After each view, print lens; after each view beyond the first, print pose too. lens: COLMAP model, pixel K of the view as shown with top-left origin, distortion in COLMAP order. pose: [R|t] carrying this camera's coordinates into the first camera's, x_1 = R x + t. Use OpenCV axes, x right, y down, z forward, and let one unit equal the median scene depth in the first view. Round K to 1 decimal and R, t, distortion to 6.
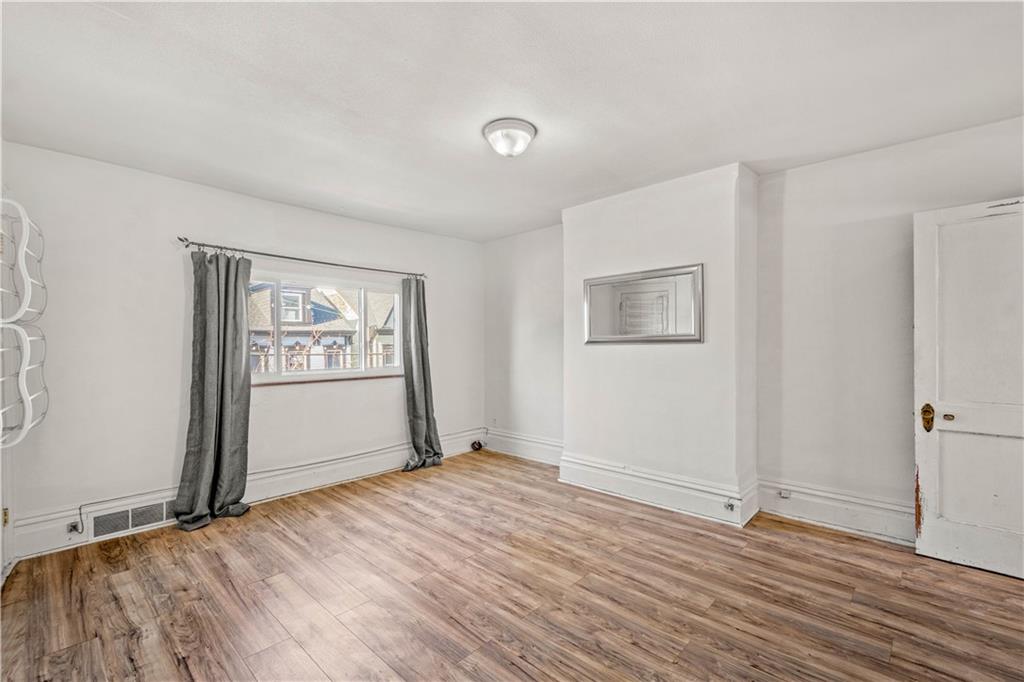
lens RADIAL K [[454.3, 0, 509.2], [0, 454.3, 342.4], [0, 0, 1]] dist [0.011718, -0.003227]
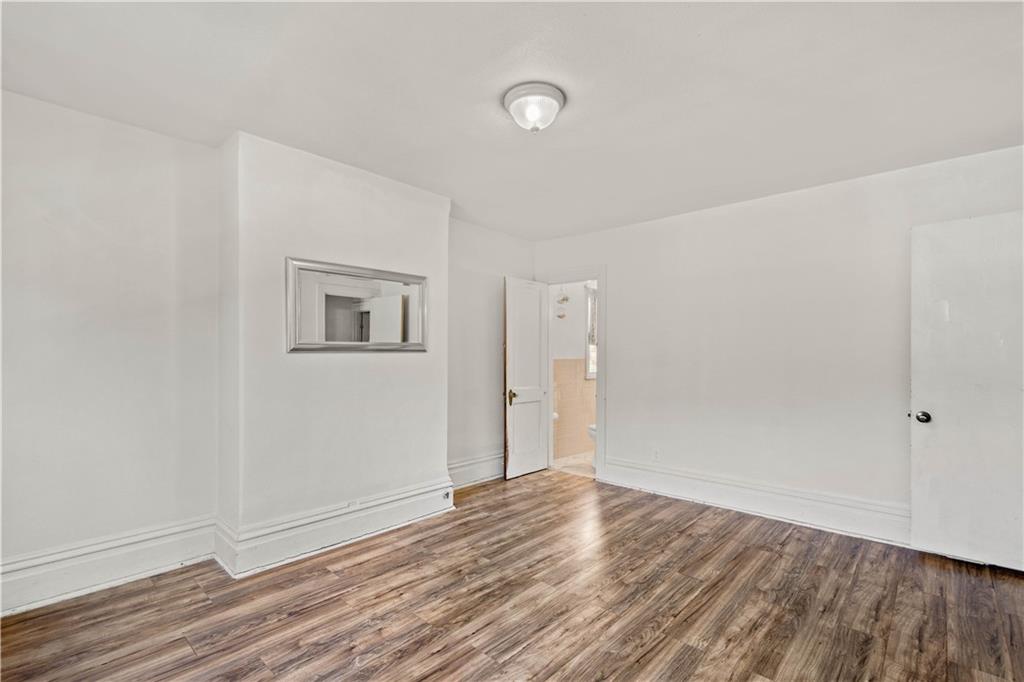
lens RADIAL K [[454.3, 0, 534.0], [0, 454.3, 353.5], [0, 0, 1]] dist [0.011718, -0.003227]
pose [[-0.042454, 0.009973, 0.999049, -0.665971], [-0.009291, 0.999903, -0.010377, 0.012100], [-0.999055, -0.009723, -0.042358, 0.822702]]
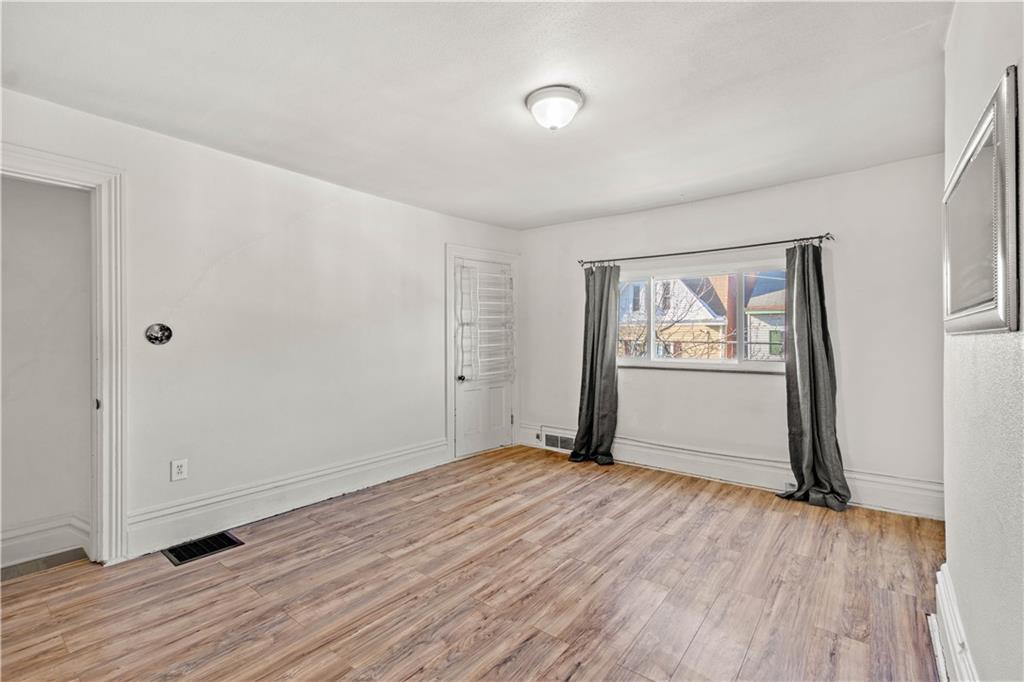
lens RADIAL K [[454.3, 0, 511.3], [0, 454.3, 335.1], [0, 0, 1]] dist [0.011718, -0.003227]
pose [[0.080233, 0.004661, -0.996765, 0.714188], [0.007922, 0.999955, 0.005313, -0.001273], [0.996745, -0.008323, 0.080193, 0.670394]]
